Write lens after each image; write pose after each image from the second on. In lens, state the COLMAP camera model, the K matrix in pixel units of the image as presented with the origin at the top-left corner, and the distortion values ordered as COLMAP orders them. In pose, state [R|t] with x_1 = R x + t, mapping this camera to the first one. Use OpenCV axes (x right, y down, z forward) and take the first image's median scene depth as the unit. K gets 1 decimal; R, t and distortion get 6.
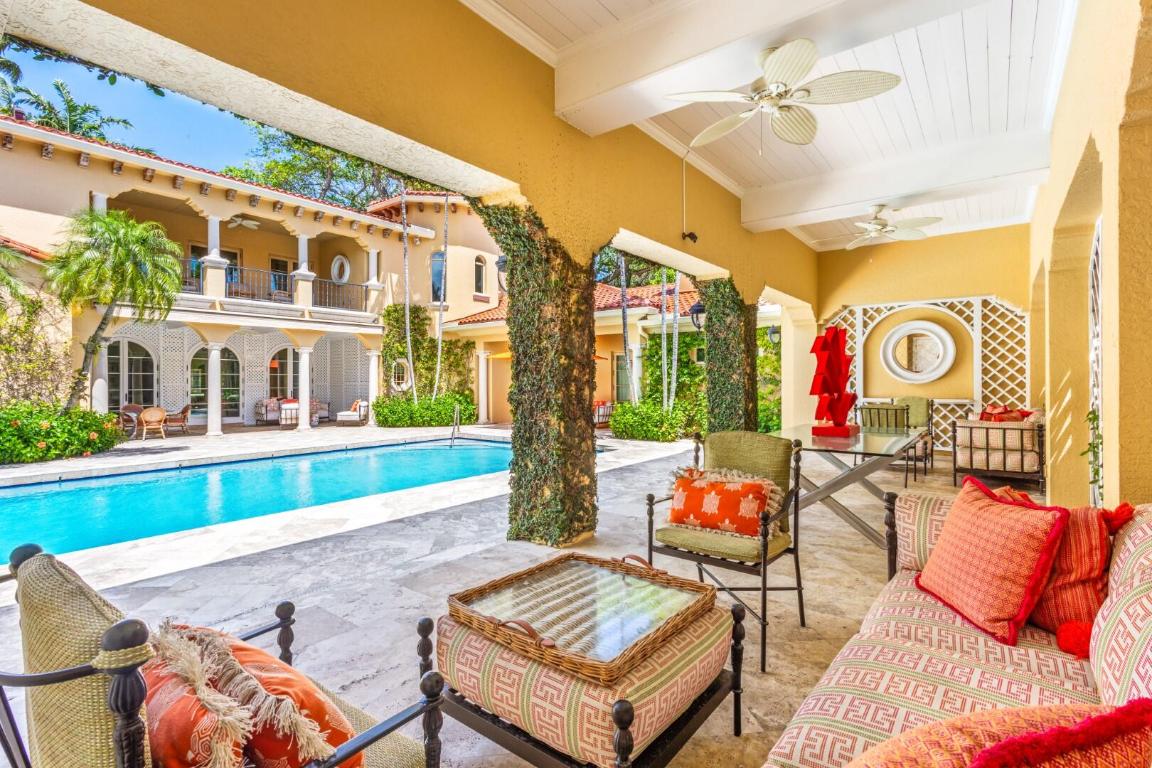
lens RADIAL K [[546.9, 0, 571.5], [0, 546.9, 375.7], [0, 0, 1]] dist [0.001348, 0.001286]
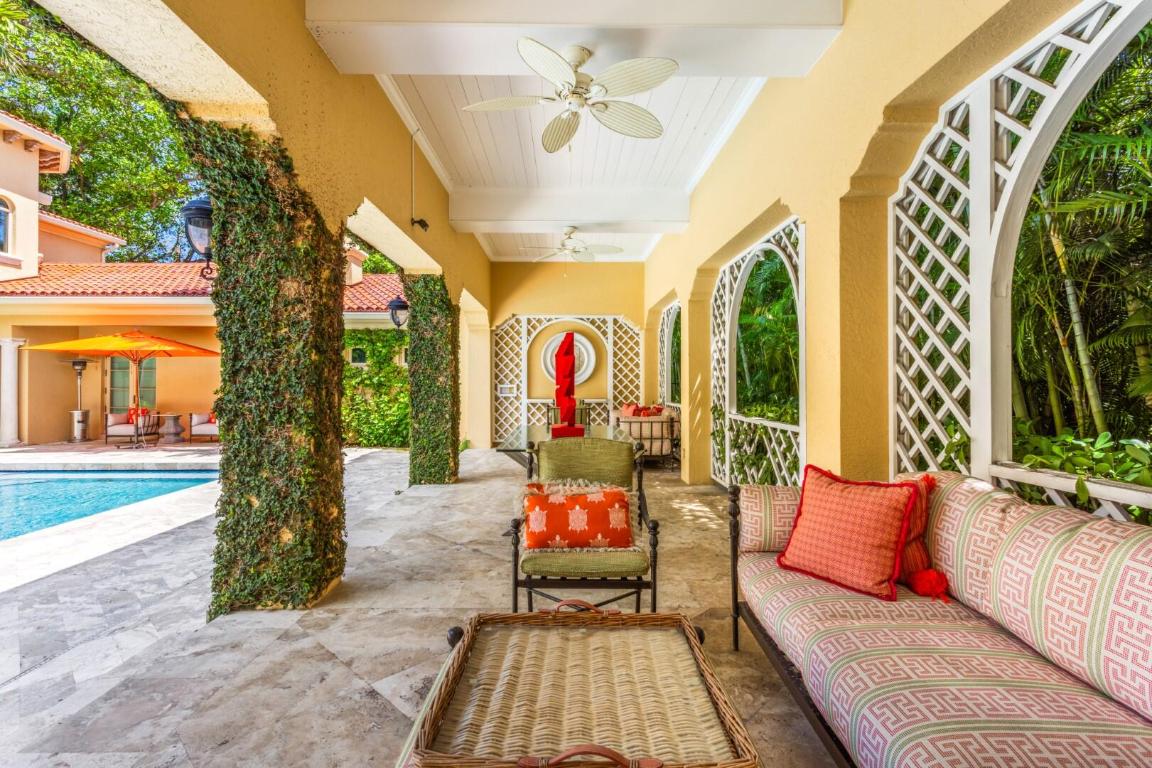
lens RADIAL K [[546.9, 0, 571.5], [0, 546.9, 375.7], [0, 0, 1]] dist [0.001348, 0.001286]
pose [[0.781747, 0.010503, 0.623507, -0.099361], [-0.007712, 0.999945, -0.007175, 0.000786], [-0.623548, 0.000801, 0.781784, 0.093193]]
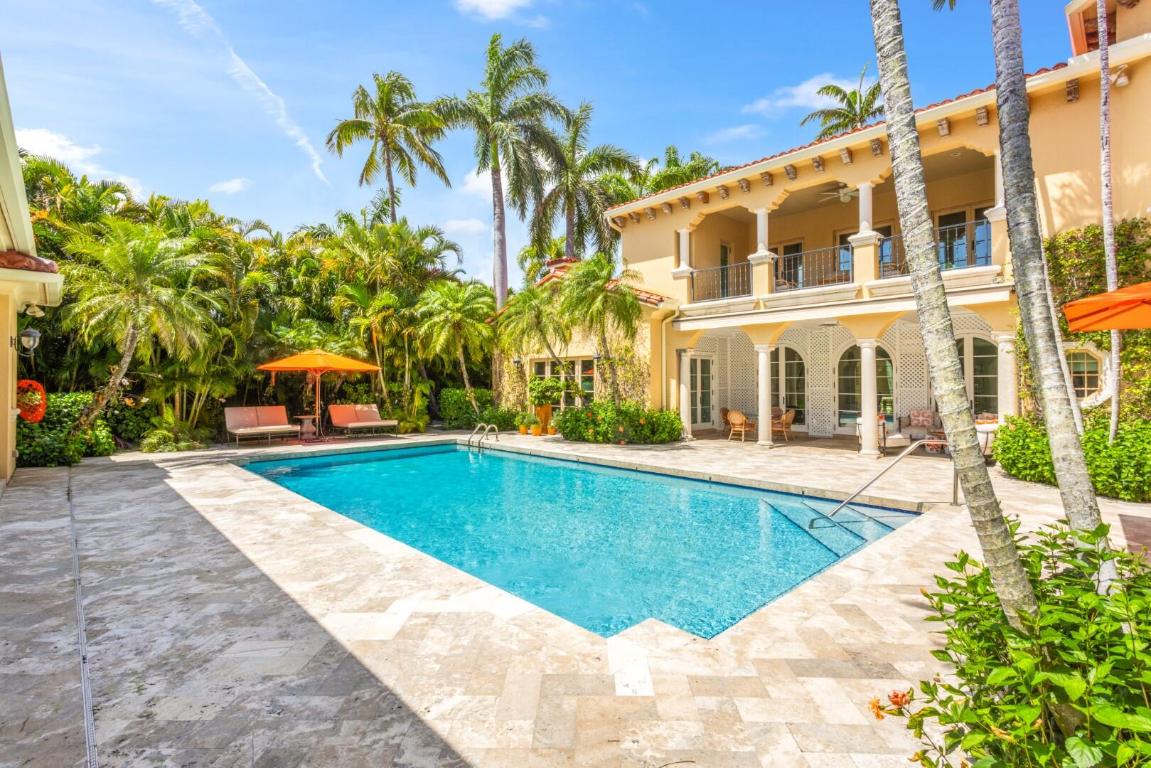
lens RADIAL K [[542.9, 0, 569.8], [0, 542.9, 374.4], [0, 0, 1]] dist [0.005070, 0.001406]
pose [[-0.157772, -0.009693, -0.987428, 0.556313], [0.013506, 0.999837, -0.011972, -0.006687], [0.987383, -0.015225, -0.157615, 1.494110]]
